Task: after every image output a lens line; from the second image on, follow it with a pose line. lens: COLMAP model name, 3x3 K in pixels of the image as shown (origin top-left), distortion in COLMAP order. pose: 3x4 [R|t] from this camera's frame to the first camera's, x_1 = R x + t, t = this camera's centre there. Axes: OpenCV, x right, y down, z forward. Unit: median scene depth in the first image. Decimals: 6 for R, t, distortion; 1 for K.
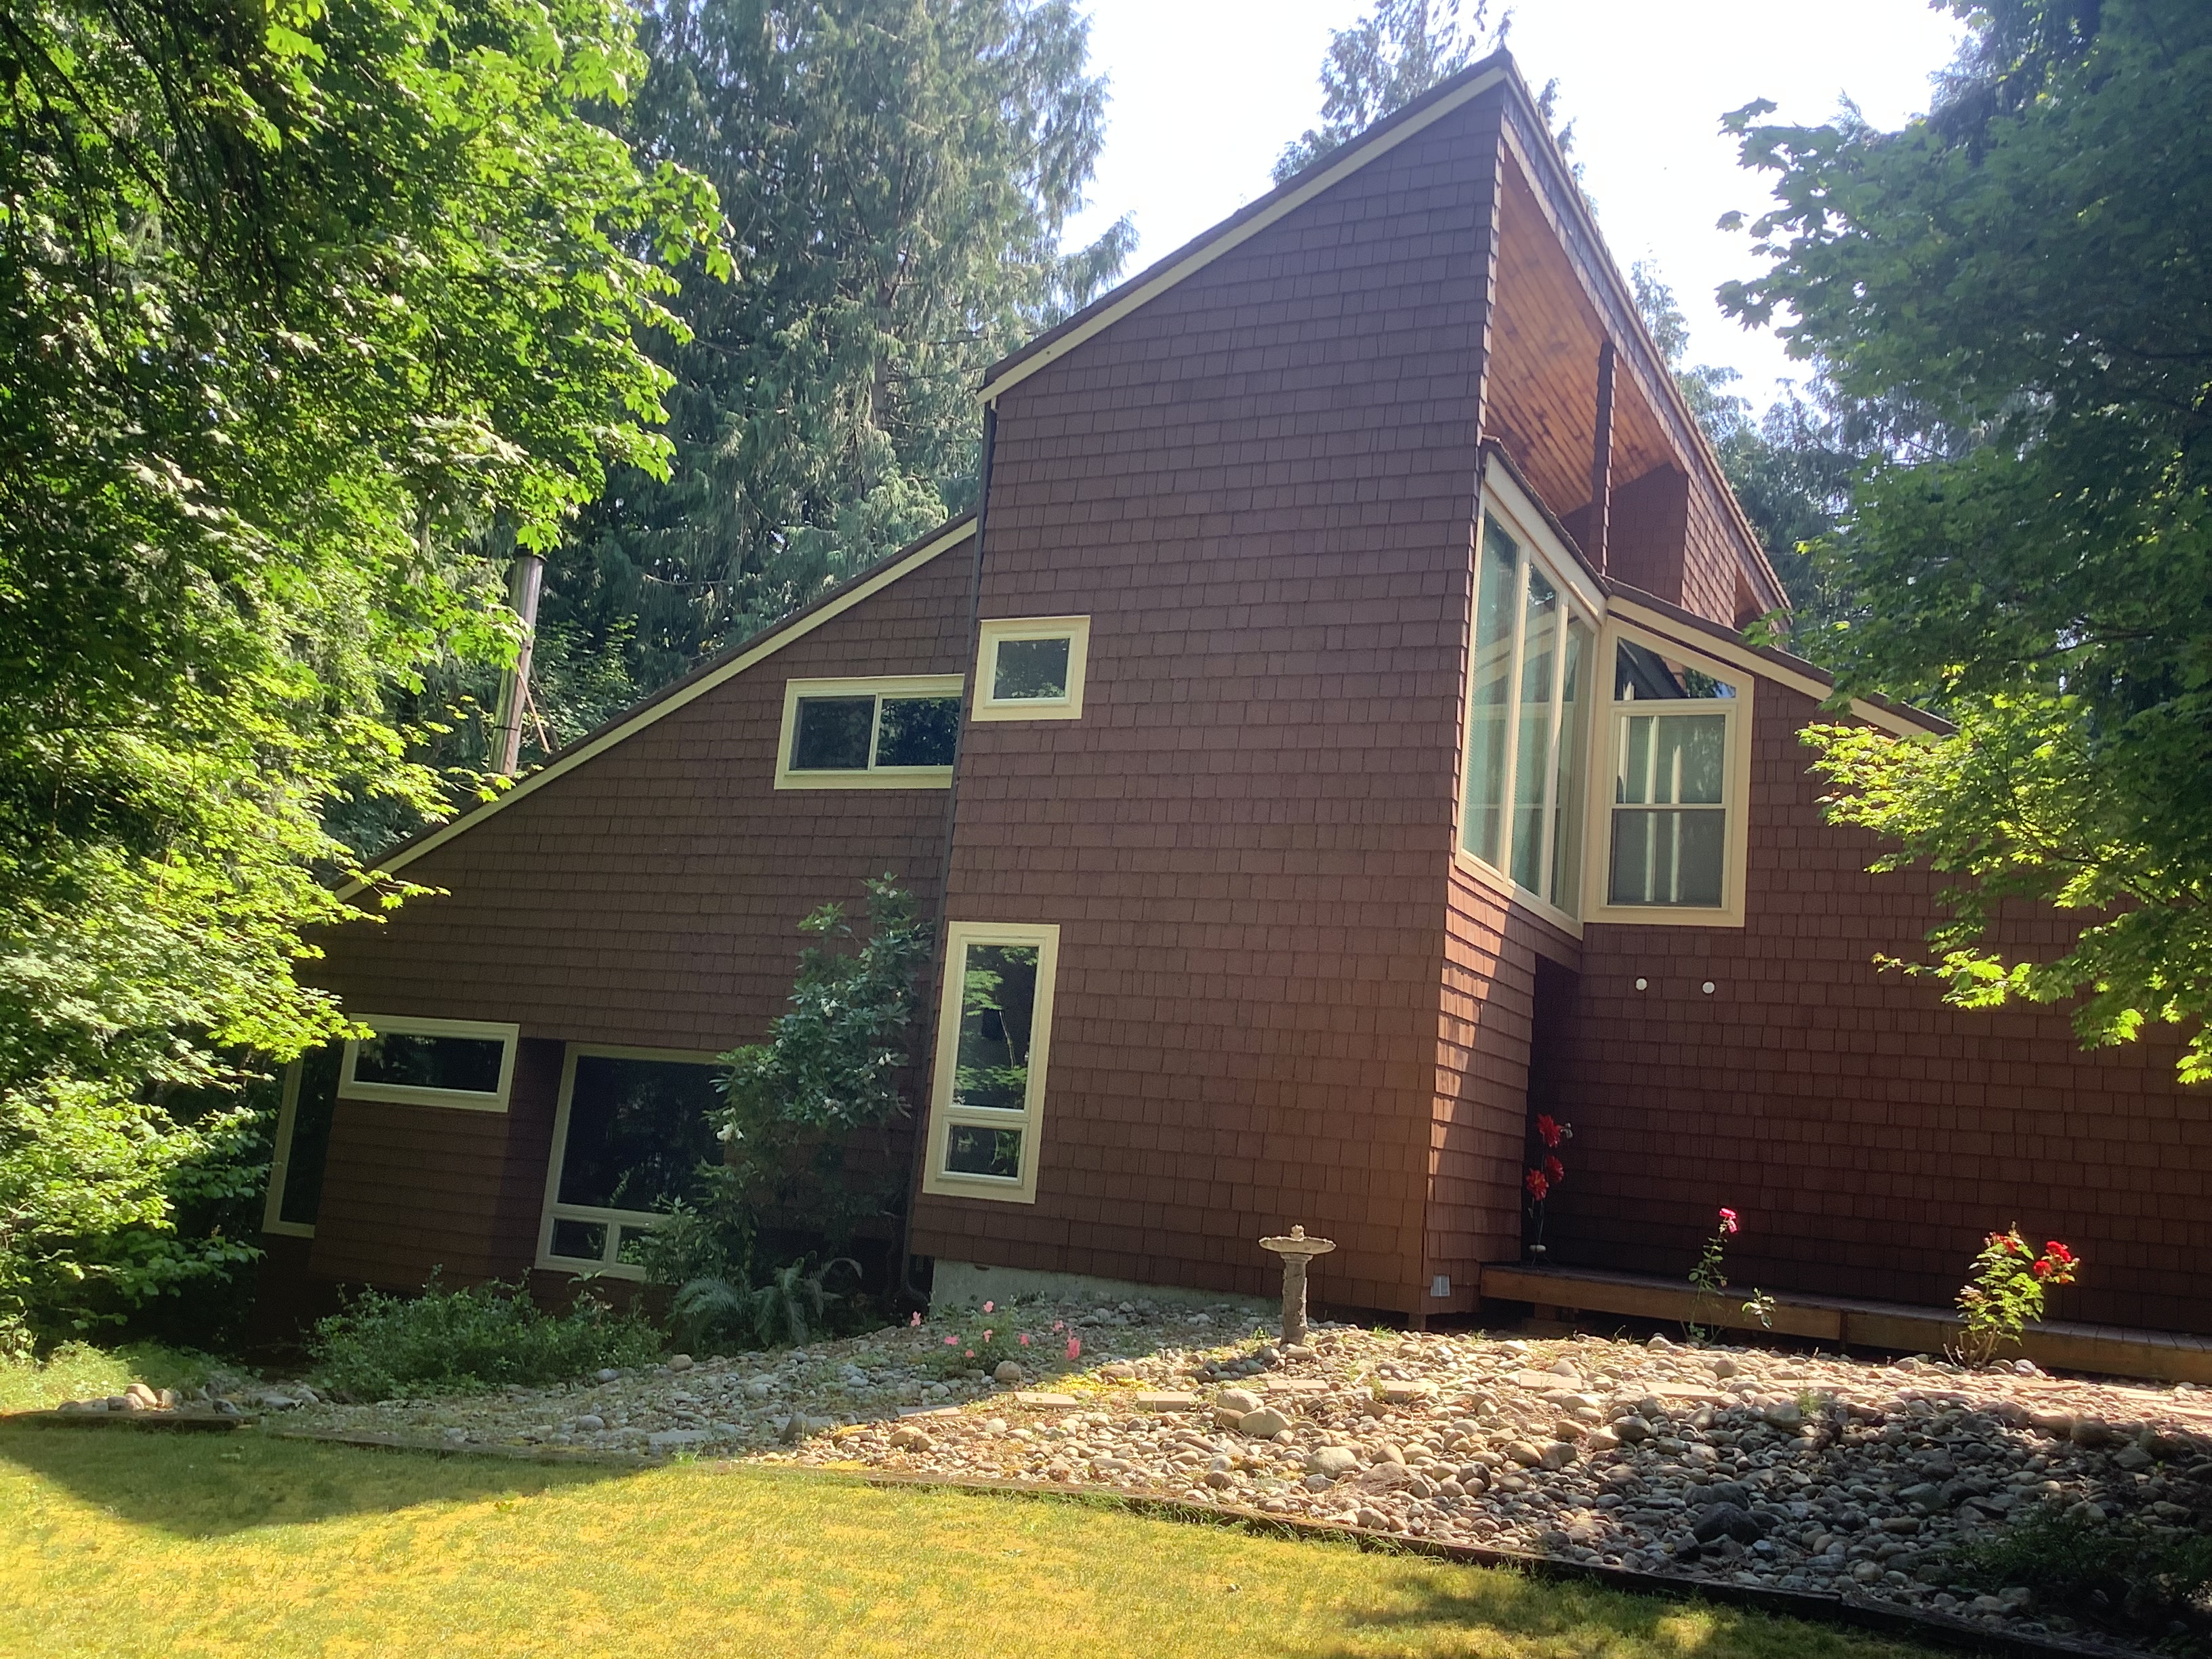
lens RADIAL K [[1999.5, 0, 1100.8], [0, 1999.5, 819.6], [0, 0, 1]] dist [0.100269, -0.191006]
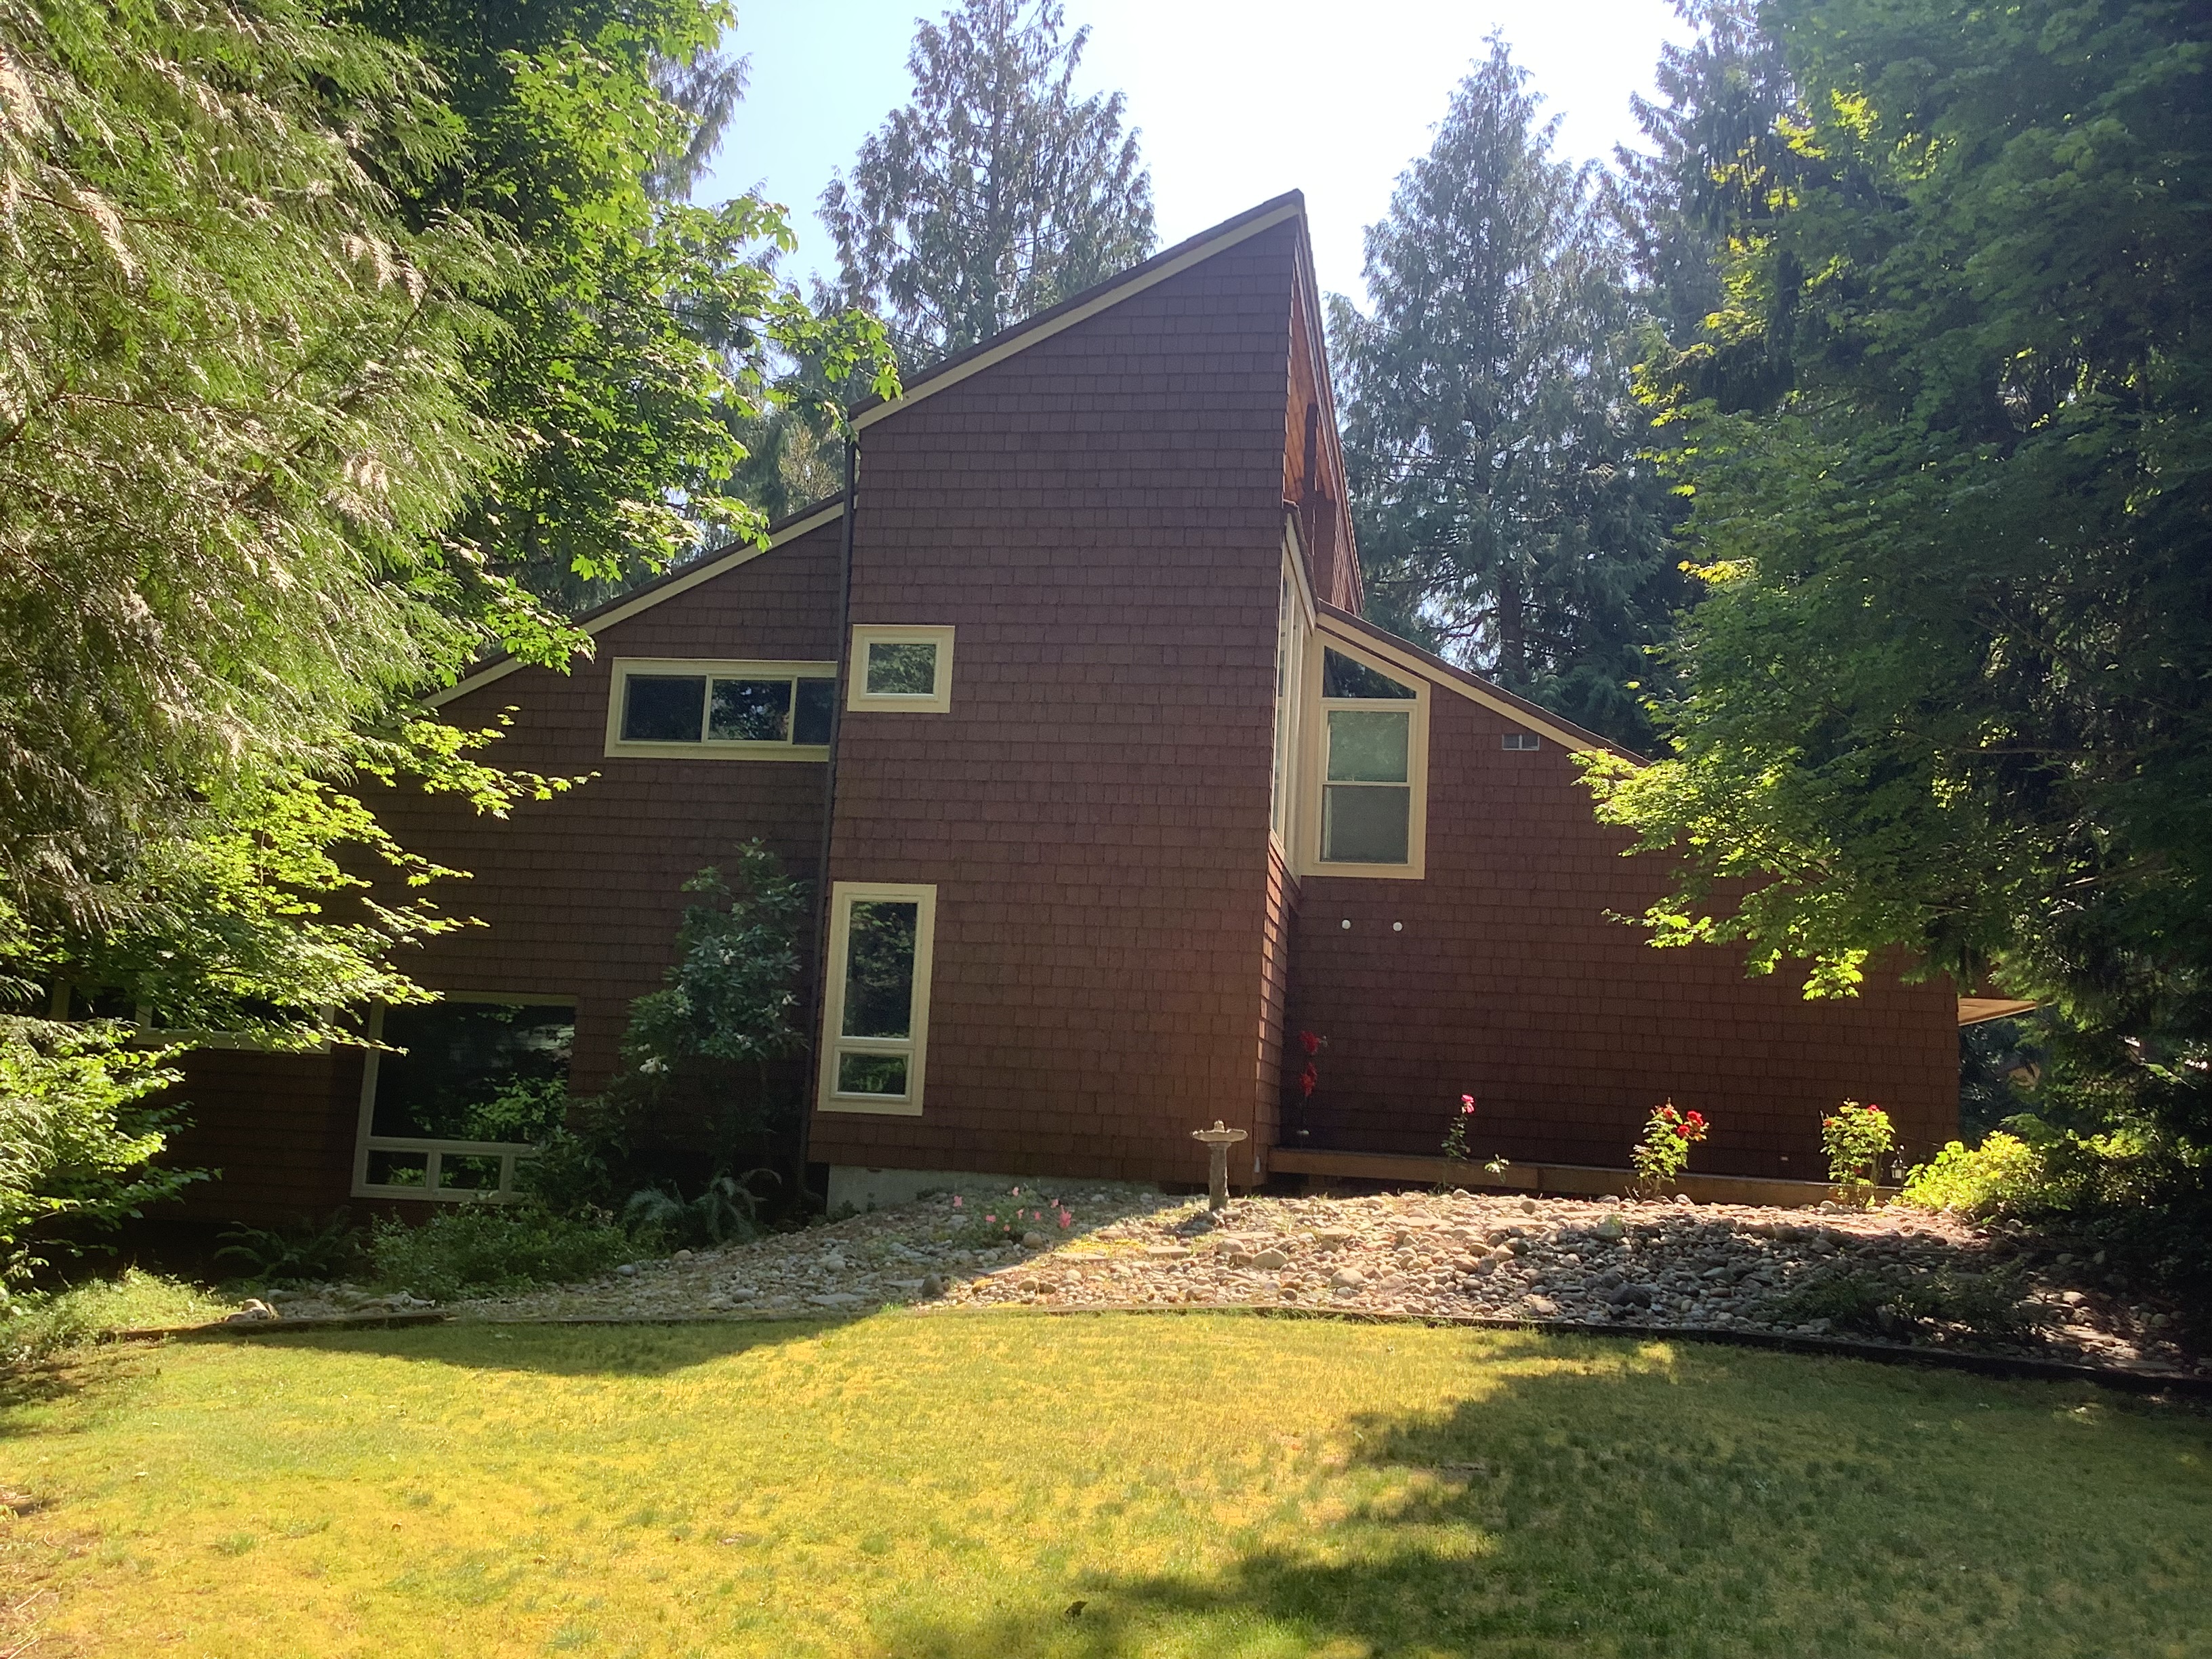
lens RADIAL K [[1999.5, 0, 1099.9], [0, 1999.5, 810.9], [0, 0, 1]] dist [0.100269, -0.191006]
pose [[0.957252, 0.004139, 0.289224, -0.274674], [-0.015411, 0.999207, 0.036707, -0.037576], [-0.288843, -0.039595, 0.956557, -0.178418]]
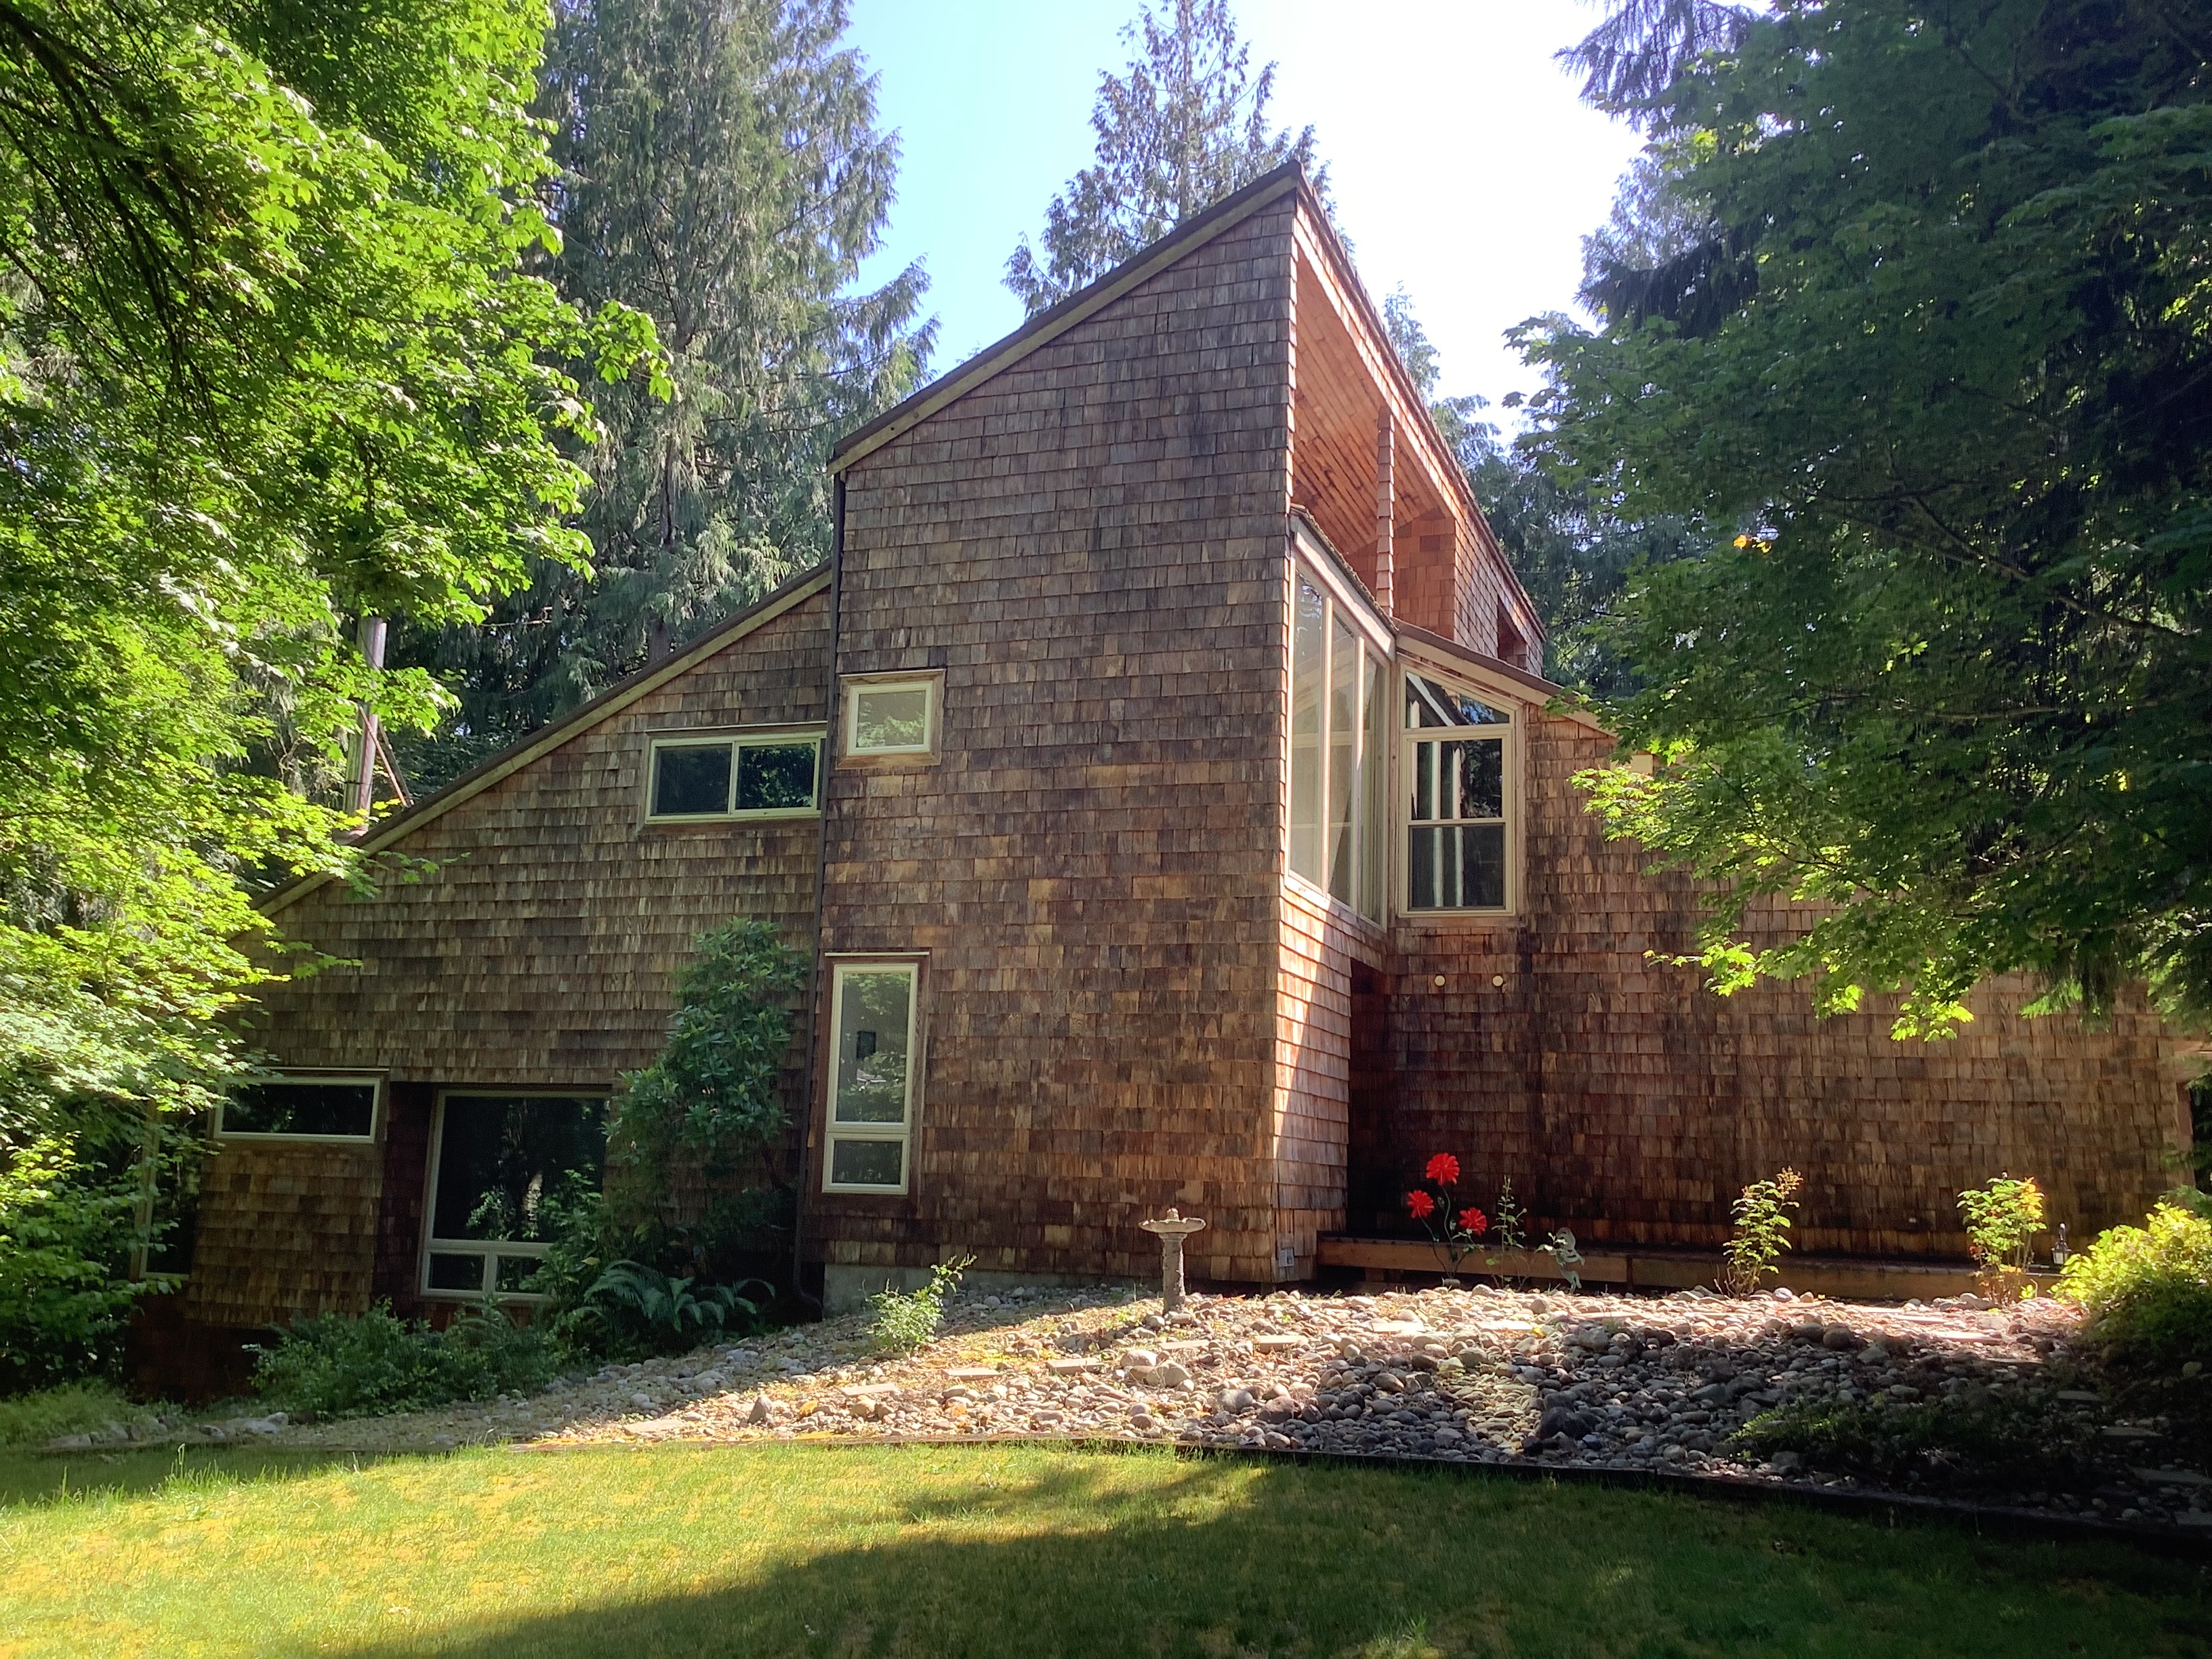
lens RADIAL K [[1999.5, 0, 1100.7], [0, 1999.5, 839.2], [0, 0, 1]] dist [0.100269, -0.191006]
pose [[0.992456, -0.037745, 0.116649, -0.053120], [0.036944, 0.999277, 0.009024, -0.015802], [-0.116906, -0.004646, 0.993132, -0.100566]]
